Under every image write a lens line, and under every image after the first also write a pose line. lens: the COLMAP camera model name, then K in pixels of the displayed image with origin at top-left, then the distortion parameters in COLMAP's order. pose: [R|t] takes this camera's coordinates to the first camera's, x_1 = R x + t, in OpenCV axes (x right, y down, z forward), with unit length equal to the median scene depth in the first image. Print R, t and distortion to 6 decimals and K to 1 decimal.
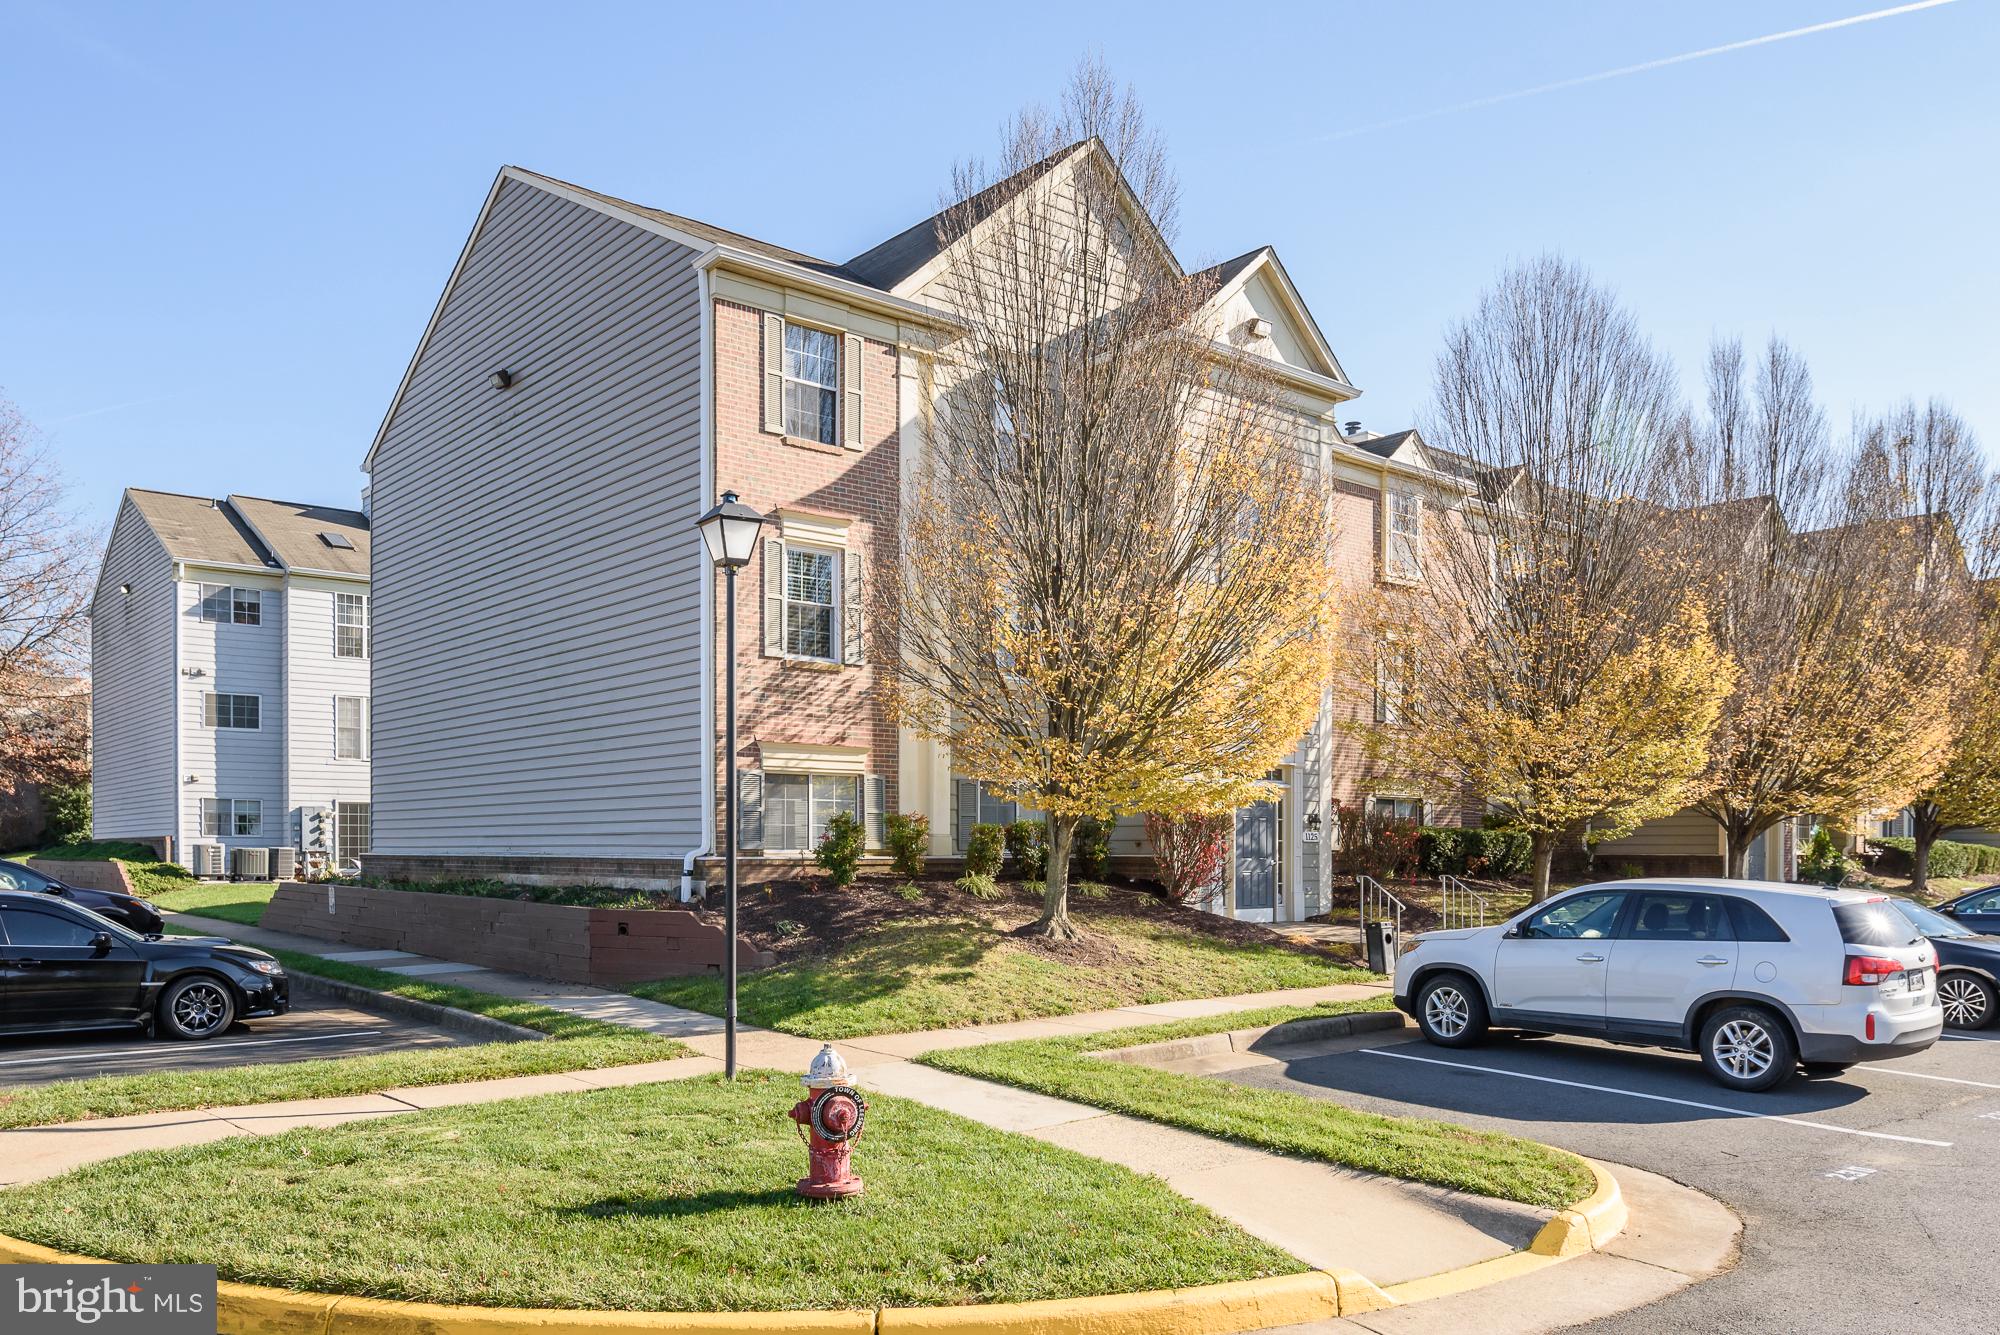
lens RADIAL K [[1509.0, 0, 996.3], [0, 1509.0, 827.8], [0, 0, 1]] dist [-0.006683, 0.007429]
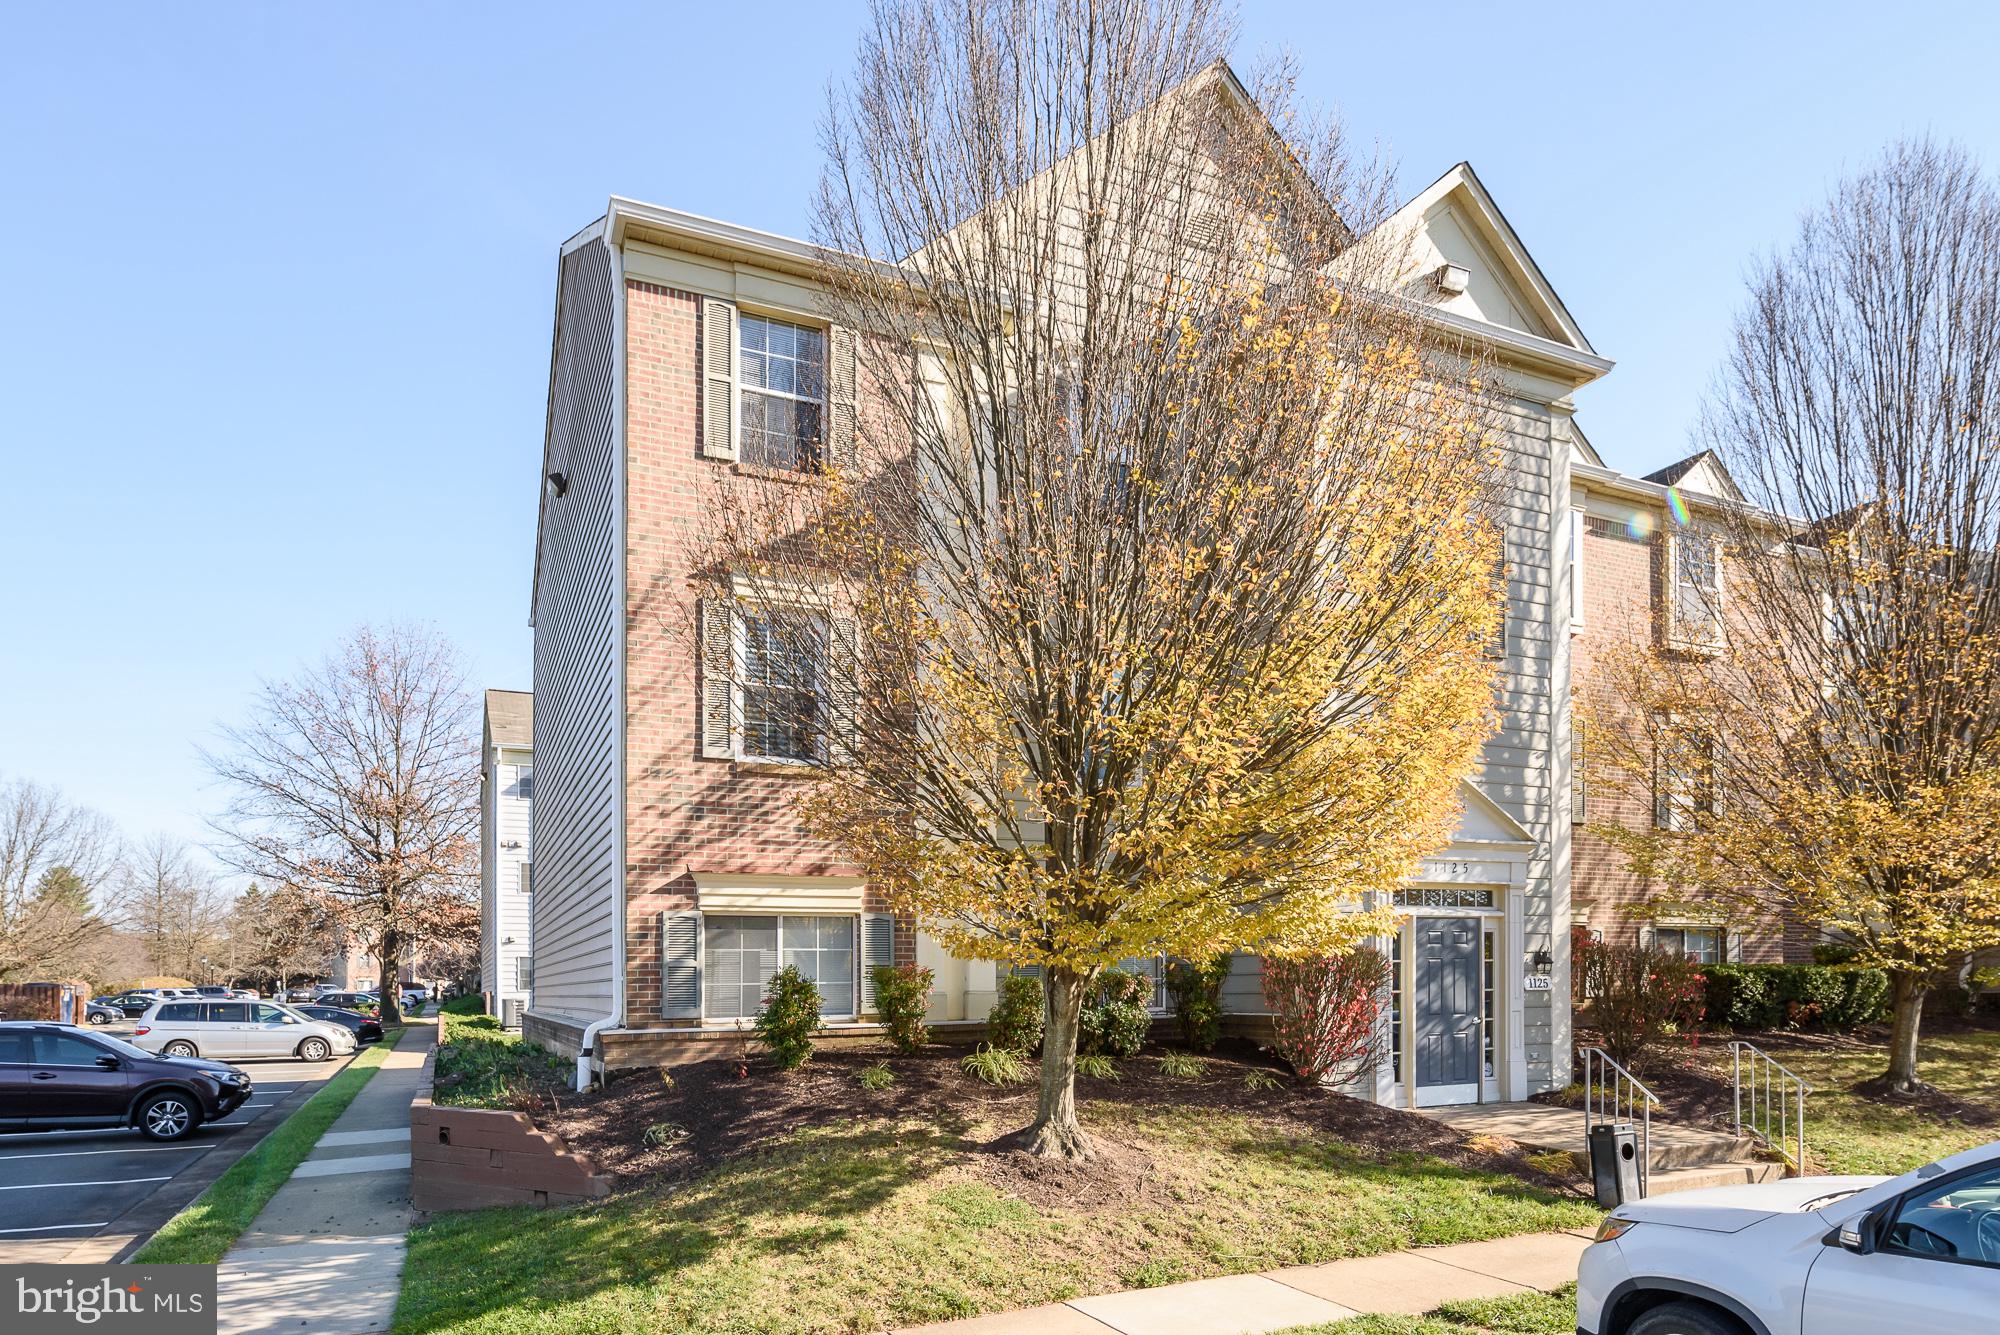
lens RADIAL K [[1234.3, 0, 1022.7], [0, 1234.3, 990.5], [0, 0, 1]] dist [-0.001062, 0.002738]
pose [[0.964140, -0.013821, -0.265034, 0.132653], [0.018827, 0.999689, 0.016355, -0.005105], [0.264725, -0.020758, 0.964100, 0.379707]]
